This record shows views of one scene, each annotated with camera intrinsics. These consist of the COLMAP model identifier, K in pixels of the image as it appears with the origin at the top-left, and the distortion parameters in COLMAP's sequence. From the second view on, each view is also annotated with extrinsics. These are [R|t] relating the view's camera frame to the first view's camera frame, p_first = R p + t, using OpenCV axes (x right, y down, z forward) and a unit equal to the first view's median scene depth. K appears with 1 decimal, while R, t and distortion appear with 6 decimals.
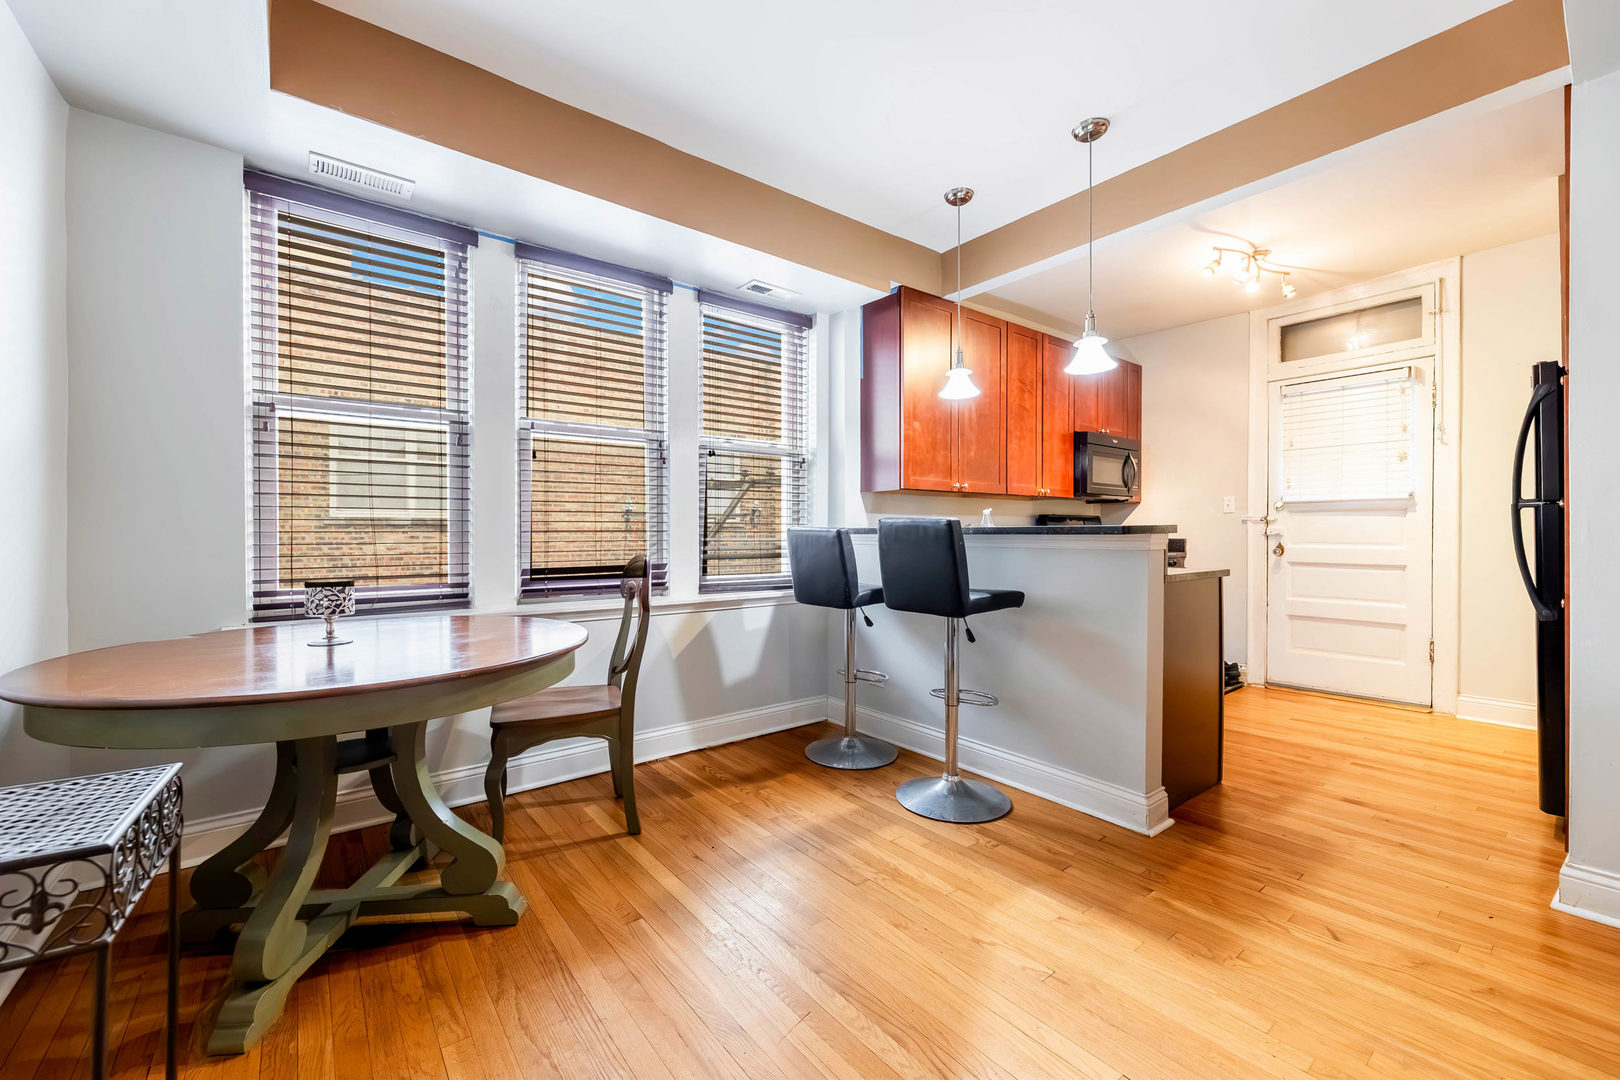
lens RADIAL K [[650.6, 0, 796.2], [0, 650.6, 538.7], [0, 0, 1]] dist [0.000746, -0.000186]
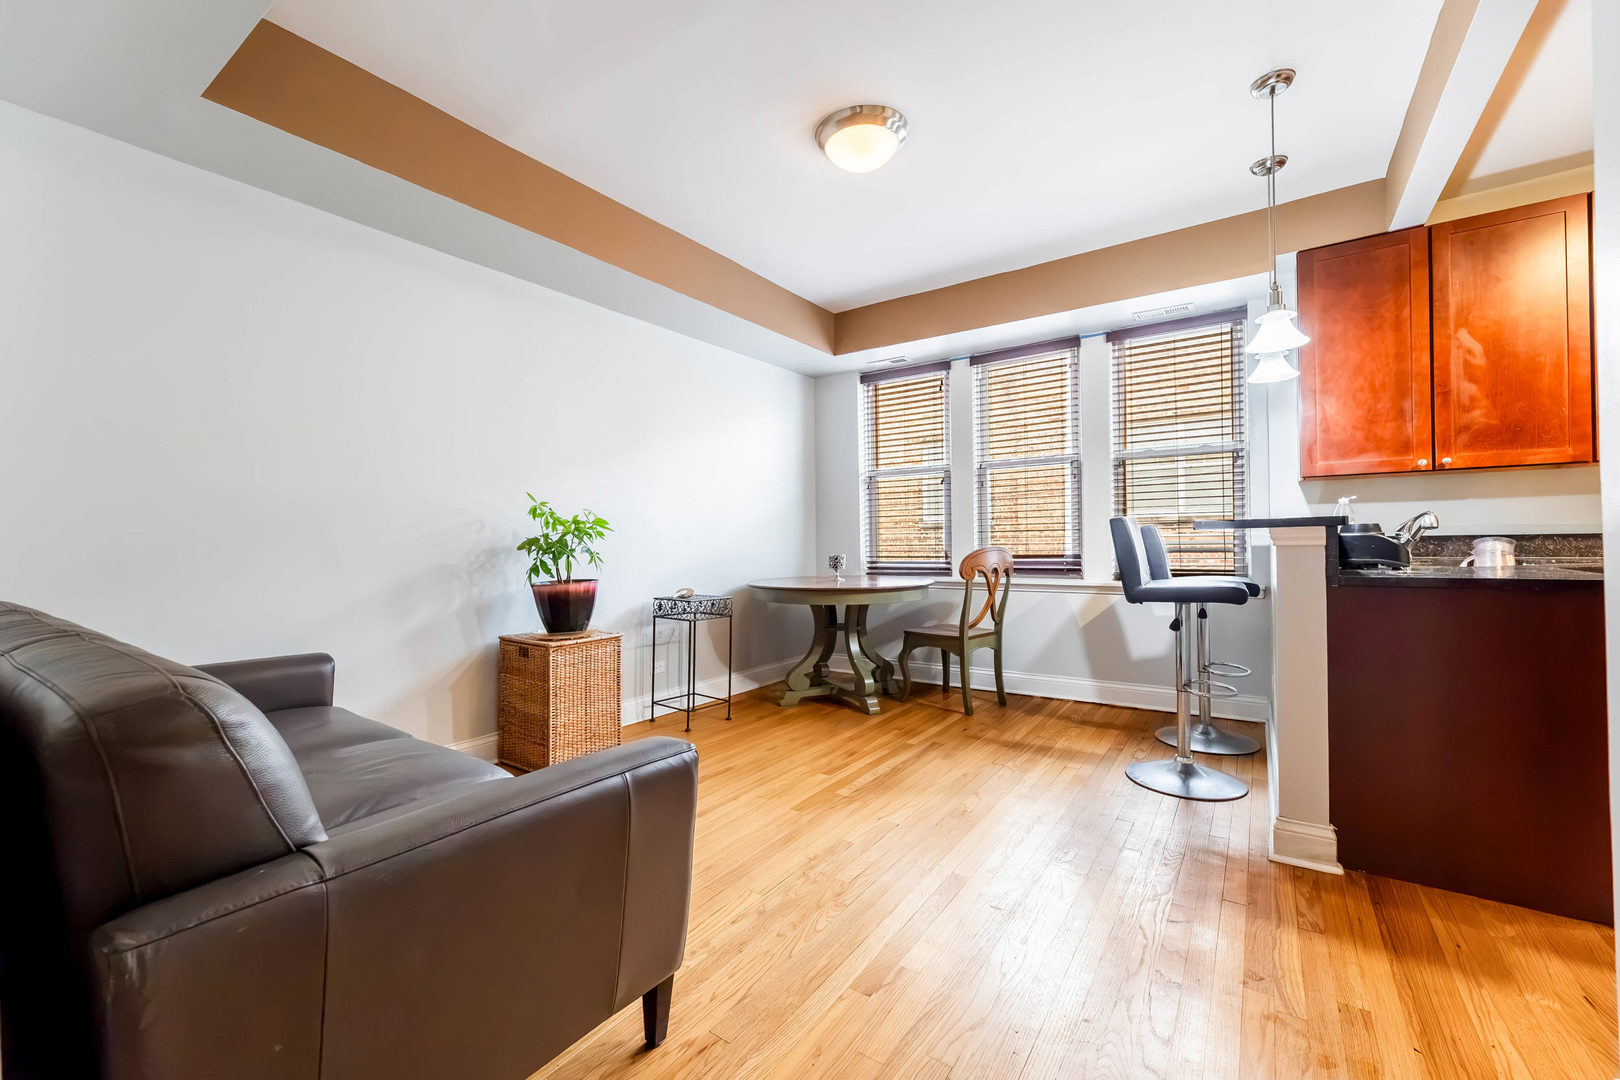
lens RADIAL K [[659.5, 0, 810.0], [0, 659.5, 540.0], [0, 0, 1]] dist [0.000571, 0.000152]
pose [[0.310962, -0.003434, -0.950416, 1.223366], [0.003706, 0.999990, -0.002401, 0.013735], [0.950415, -0.002776, 0.310971, 0.104726]]
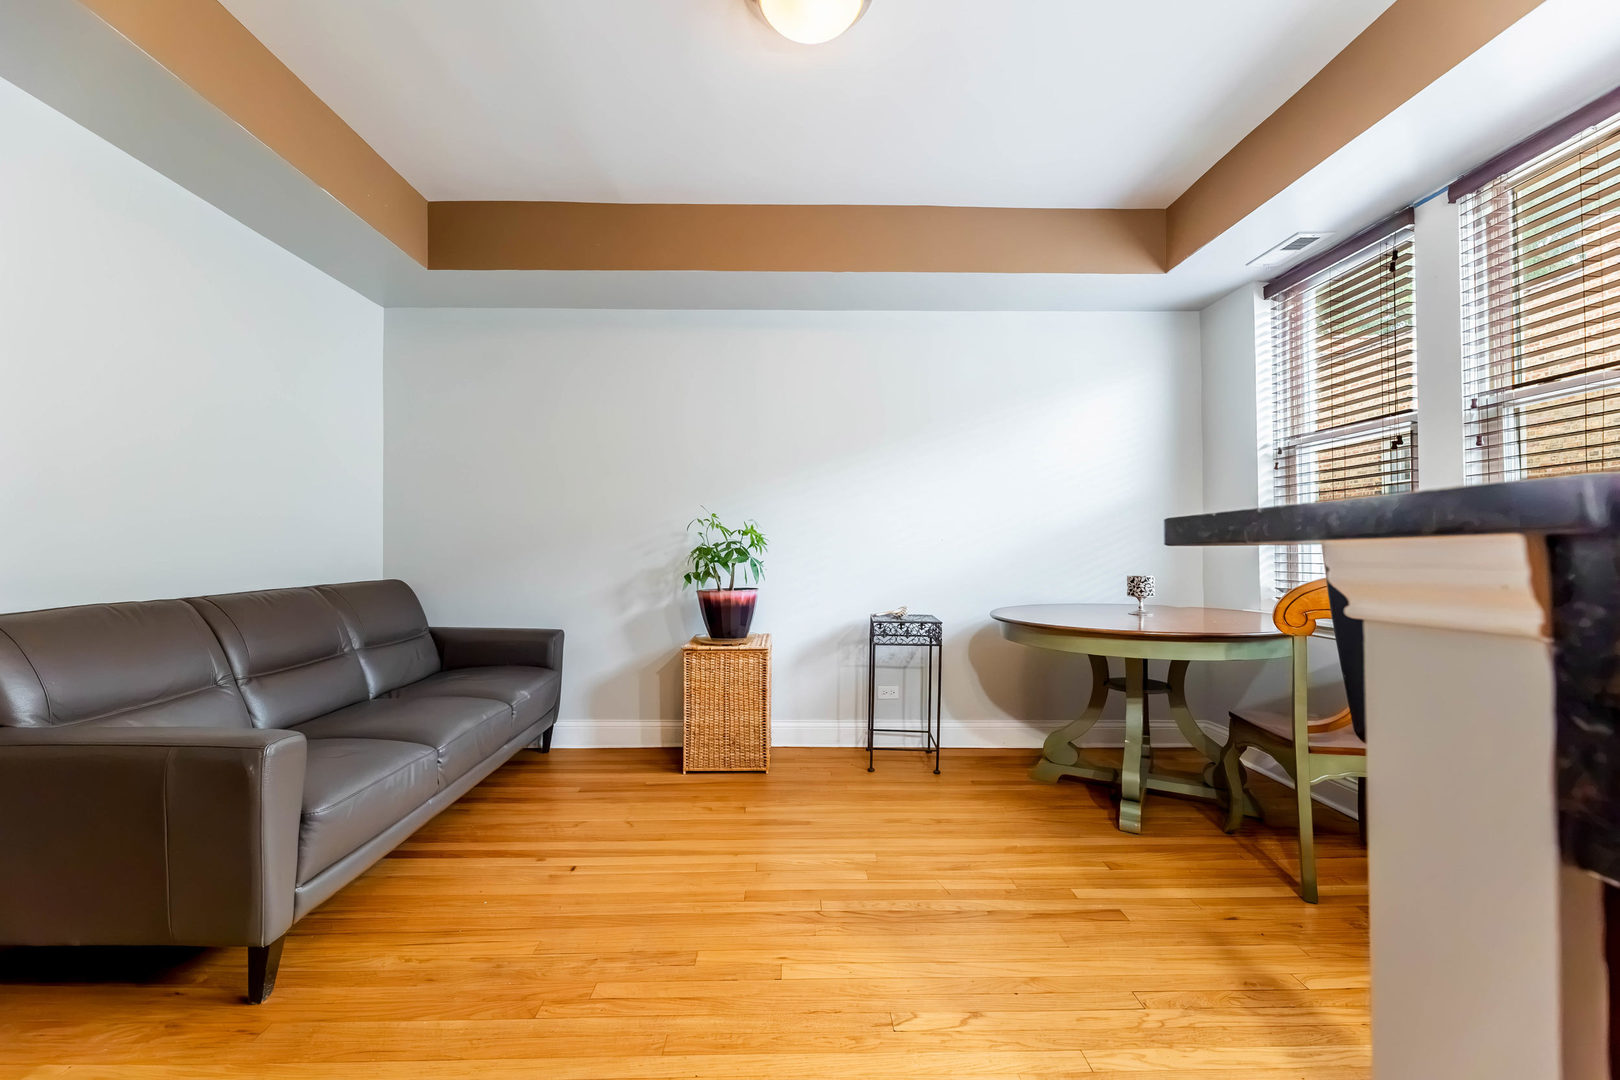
lens RADIAL K [[659.5, 0, 810.0], [0, 659.5, 540.0], [0, 0, 1]] dist [0.000571, 0.000152]
pose [[-0.590519, -0.010972, -0.806949, 0.829244], [-0.005318, 0.999939, -0.009704, 0.001285], [0.807006, -0.001439, -0.590541, 0.995070]]
